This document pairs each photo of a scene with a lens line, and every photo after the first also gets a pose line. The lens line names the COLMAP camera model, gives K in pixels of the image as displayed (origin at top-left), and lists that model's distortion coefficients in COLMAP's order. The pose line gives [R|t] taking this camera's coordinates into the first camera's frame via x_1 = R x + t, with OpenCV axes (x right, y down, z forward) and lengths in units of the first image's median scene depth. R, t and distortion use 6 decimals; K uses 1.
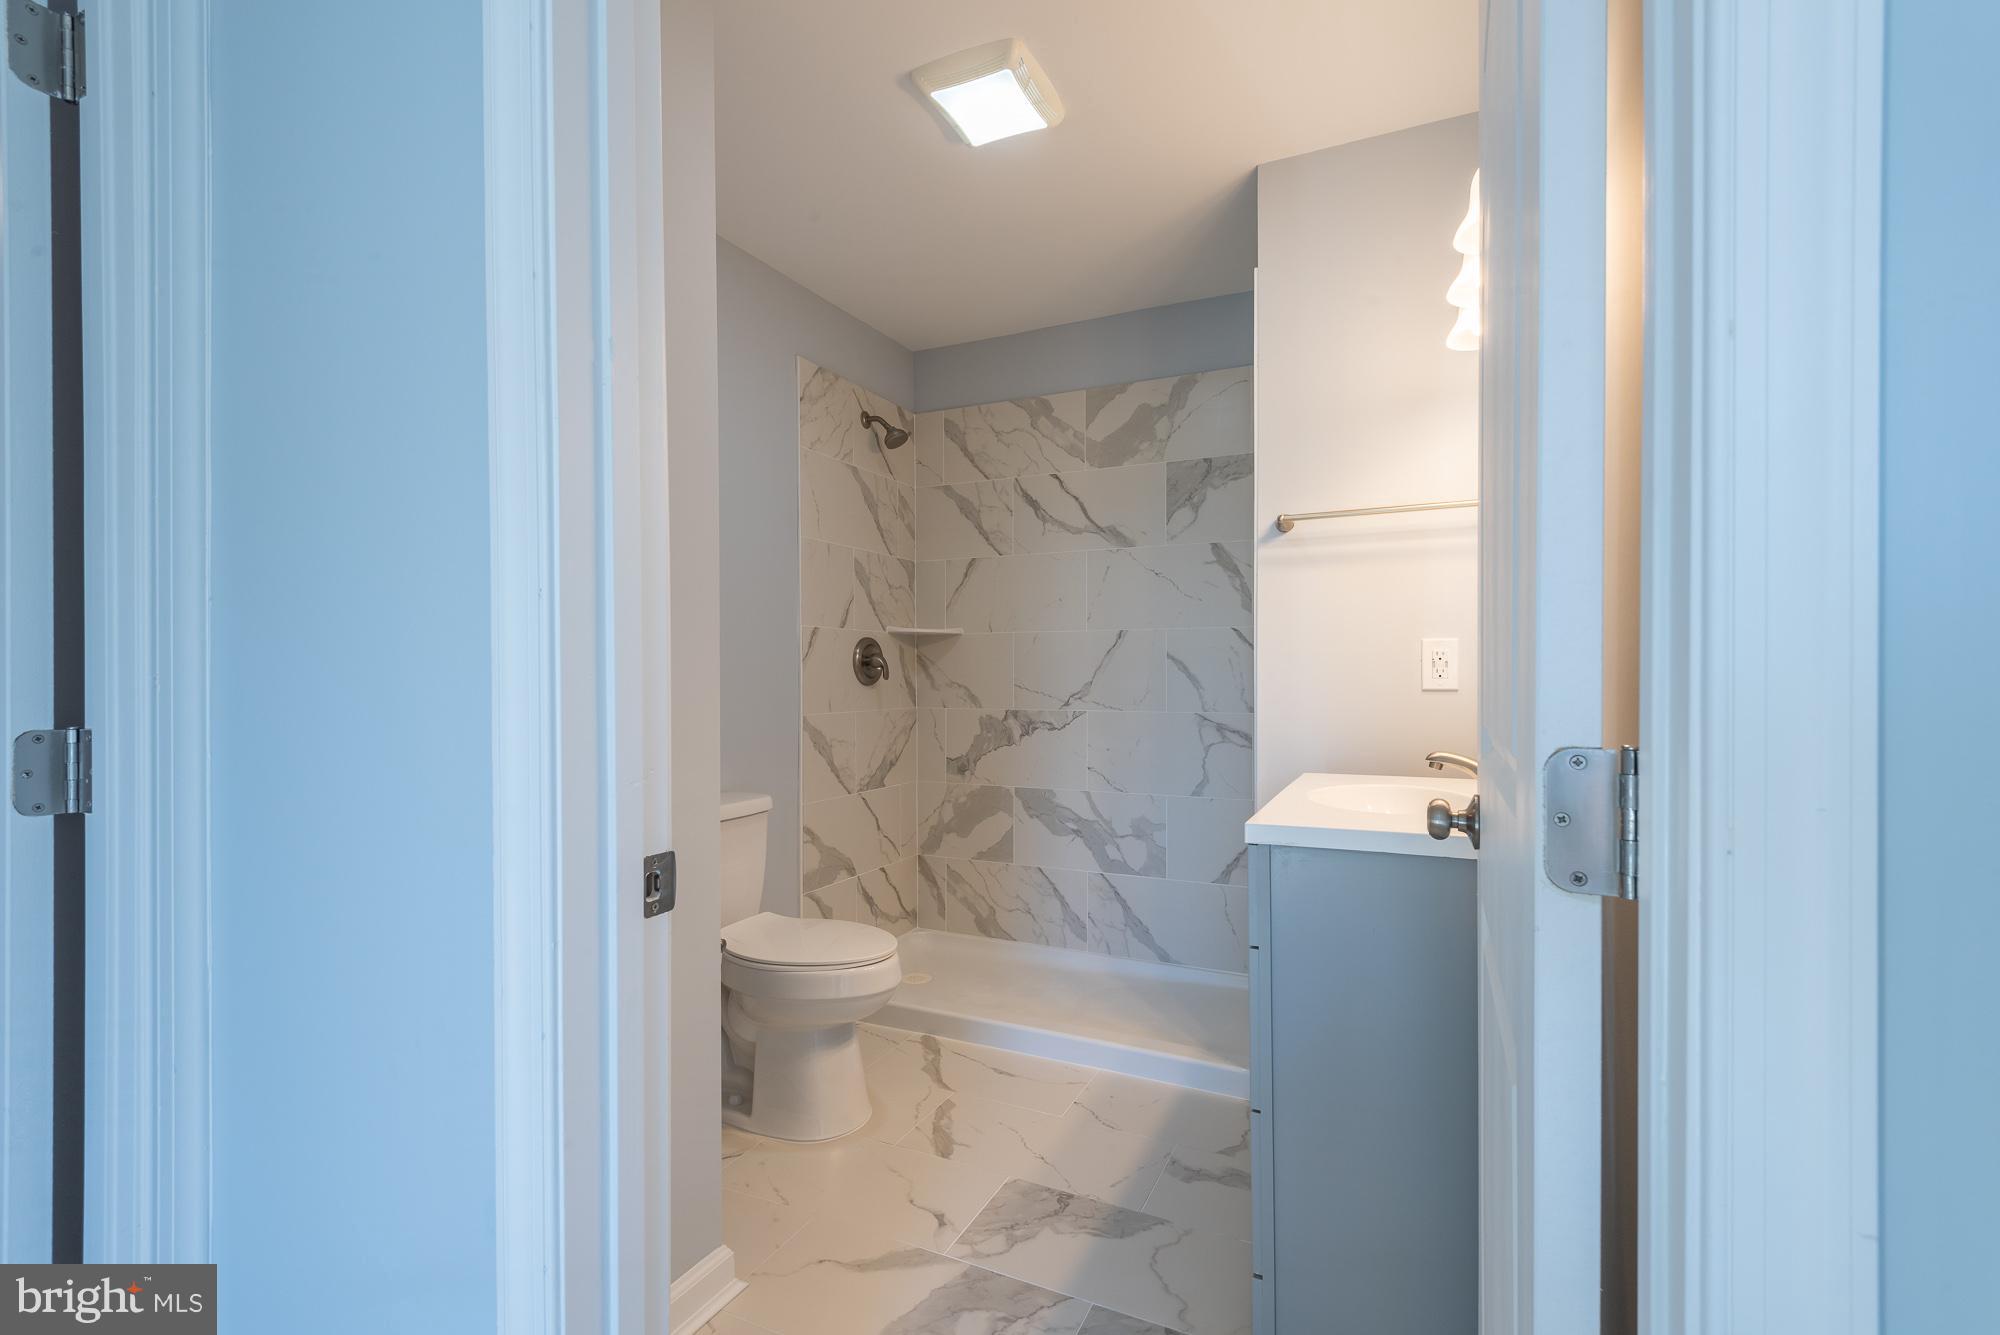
lens RADIAL K [[910.9, 0, 1009.0], [0, 910.9, 672.7], [0, 0, 1]] dist [0.016073, -0.008331]
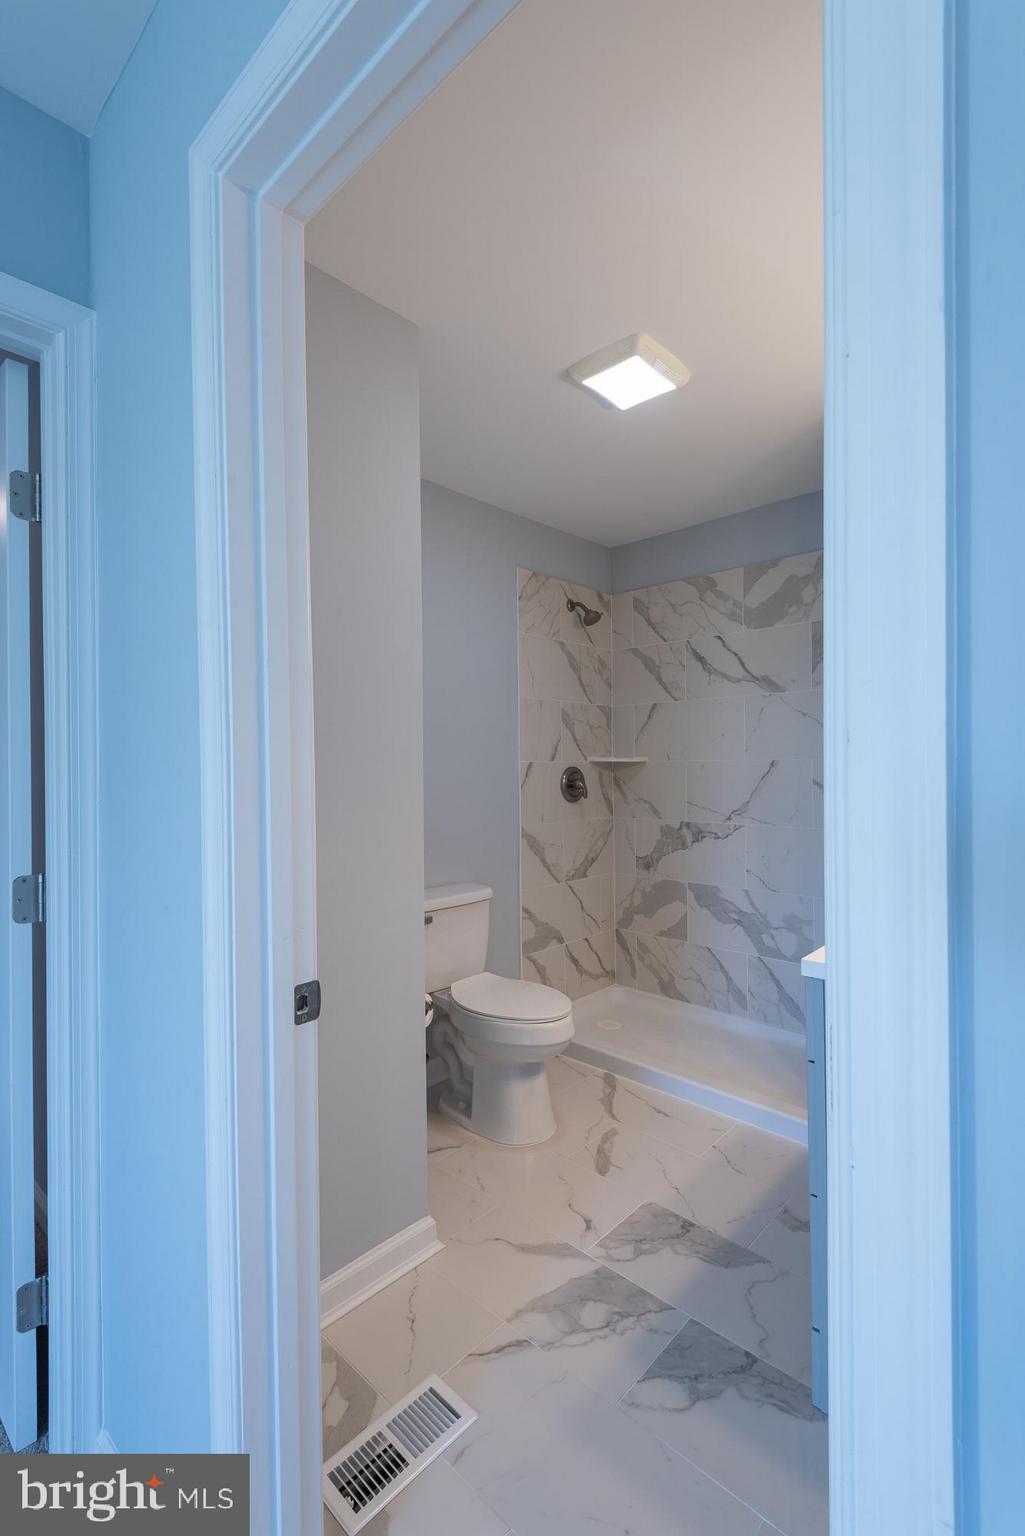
lens RADIAL K [[699.5, 0, 517.5], [0, 699.5, 762.4], [0, 0, 1]] dist [0.016073, -0.008331]
pose [[0.952517, -0.004881, -0.304446, 0.085447], [0.004623, 0.999988, -0.001568, -0.045817], [0.304450, 0.000086, 0.952528, -0.007191]]
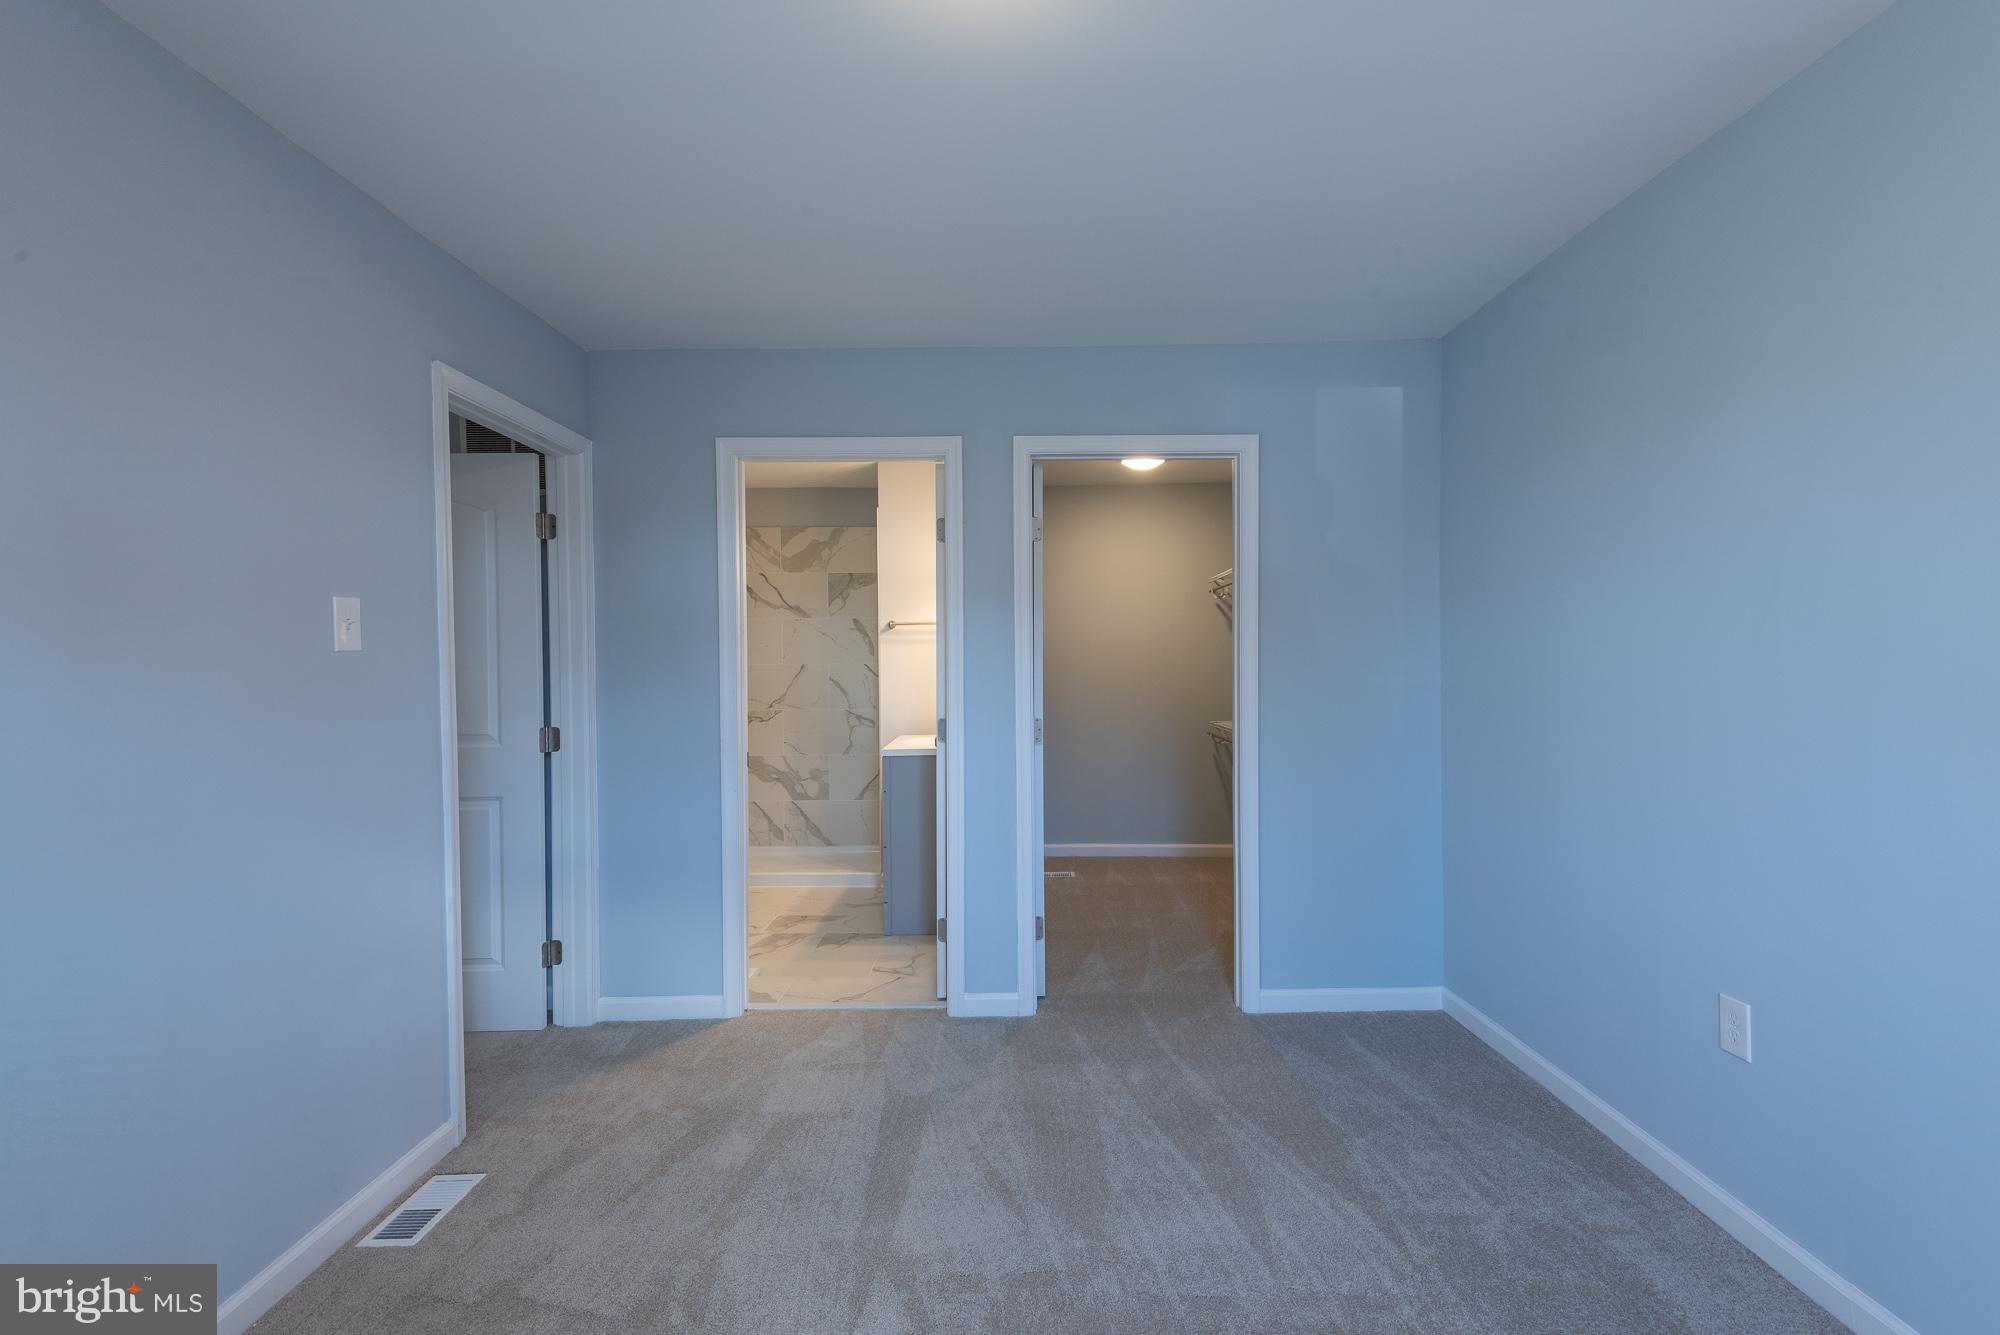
lens RADIAL K [[910.9, 0, 1008.8], [0, 910.9, 679.4], [0, 0, 1]] dist [0.016073, -0.008331]
pose [[0.908074, -0.009178, 0.418709, -0.271142], [0.006167, 0.999944, 0.008544, -0.031236], [-0.418764, -0.005176, 0.908080, -0.830509]]
